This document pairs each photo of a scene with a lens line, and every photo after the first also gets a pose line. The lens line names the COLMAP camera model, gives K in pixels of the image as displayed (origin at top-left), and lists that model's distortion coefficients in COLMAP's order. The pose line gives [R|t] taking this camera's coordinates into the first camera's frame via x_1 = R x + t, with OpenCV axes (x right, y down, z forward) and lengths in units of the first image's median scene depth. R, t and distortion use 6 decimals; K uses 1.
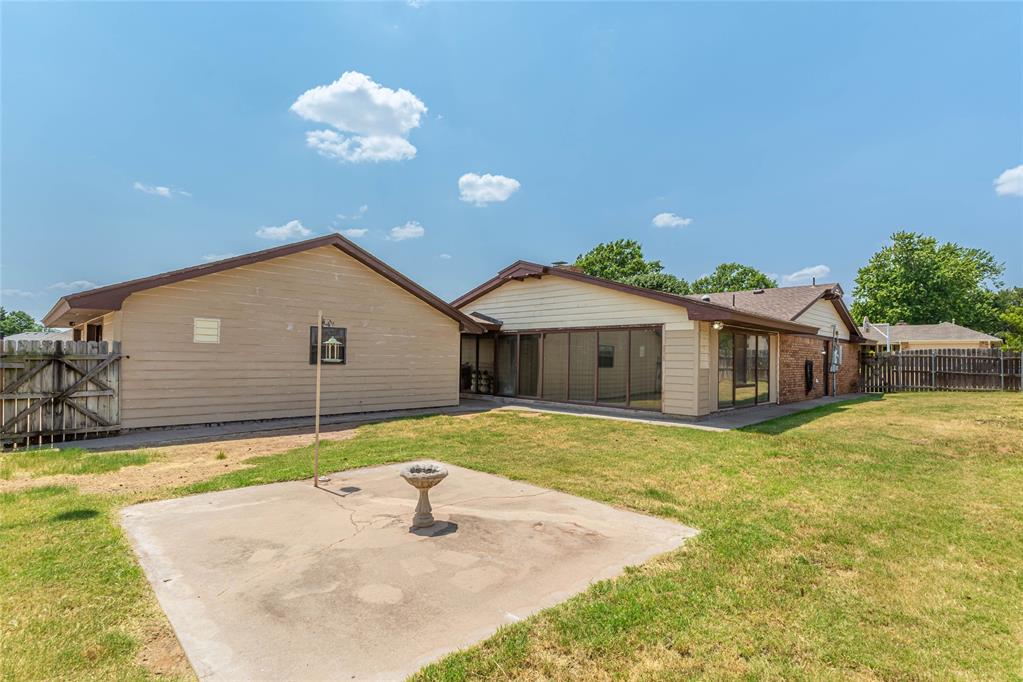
lens RADIAL K [[475.7, 0, 508.5], [0, 475.7, 339.3], [0, 0, 1]] dist [0.001630, 0.000337]
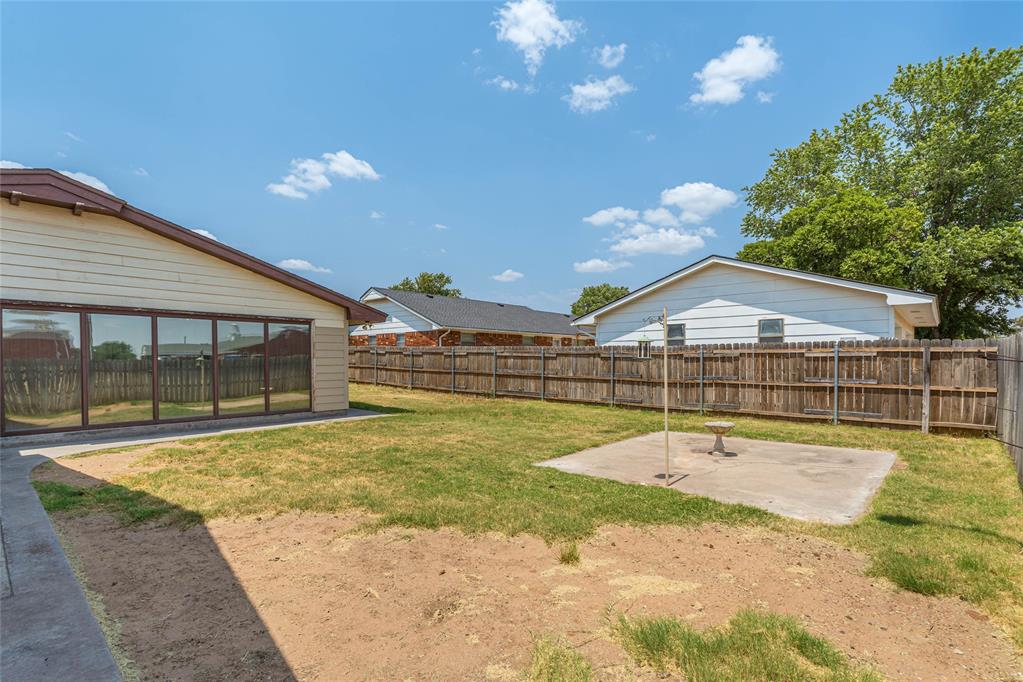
lens RADIAL K [[475.7, 0, 508.5], [0, 475.7, 339.3], [0, 0, 1]] dist [0.001630, 0.000337]
pose [[-0.028229, 0.030156, 0.999147, -0.661680], [-0.039242, 0.998741, -0.031252, 0.023094], [-0.998831, -0.040091, -0.027010, 0.649918]]
